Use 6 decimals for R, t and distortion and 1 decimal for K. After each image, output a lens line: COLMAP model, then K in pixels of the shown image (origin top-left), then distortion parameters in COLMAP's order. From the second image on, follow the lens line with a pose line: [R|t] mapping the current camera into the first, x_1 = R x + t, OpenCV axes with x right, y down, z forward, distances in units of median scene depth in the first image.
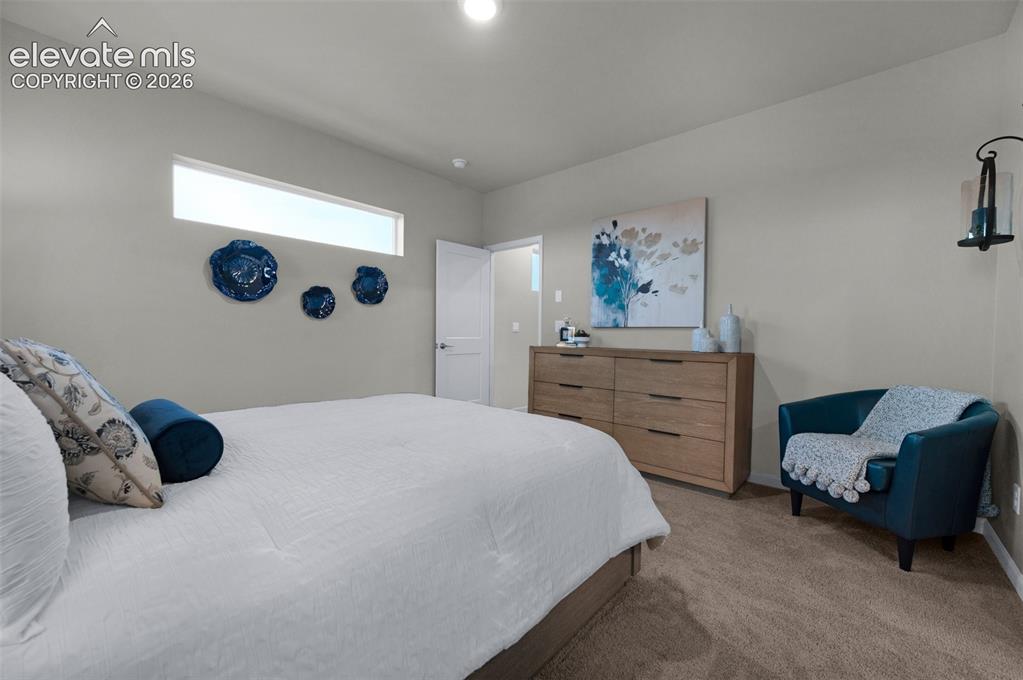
lens RADIAL K [[410.0, 0, 507.1], [0, 410.0, 339.4], [0, 0, 1]] dist [-0.000364, -0.000072]
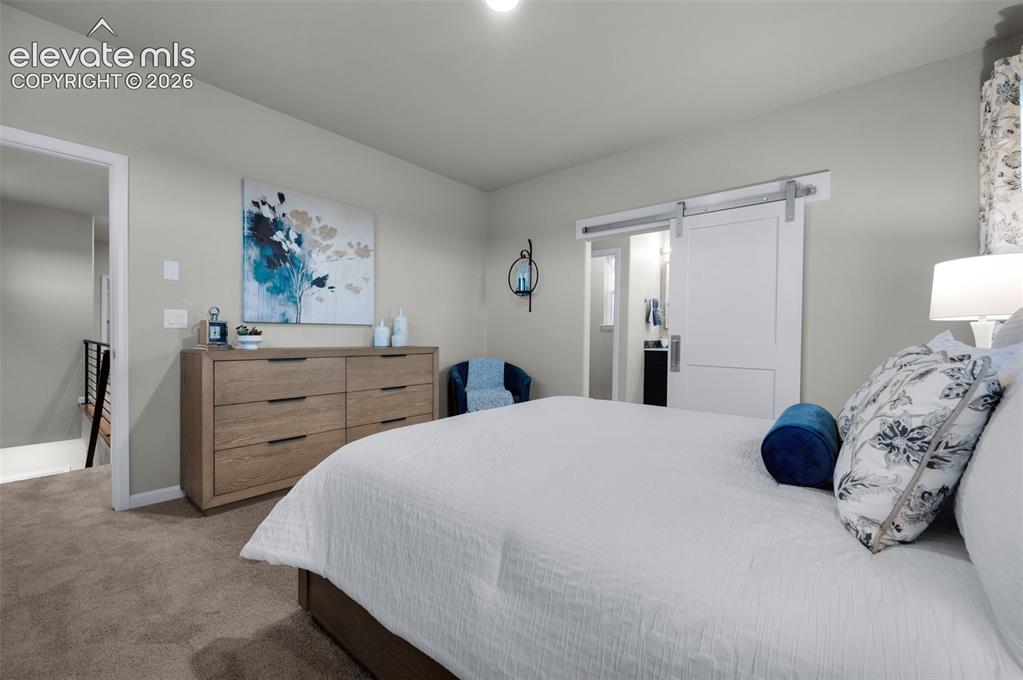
lens RADIAL K [[410.0, 0, 507.1], [0, 410.0, 339.4], [0, 0, 1]] dist [-0.000364, -0.000072]
pose [[-0.031833, -0.027068, 0.999127, -0.595865], [0.005689, 0.999612, 0.027262, -0.016873], [-0.999477, 0.006552, -0.031667, 0.588684]]
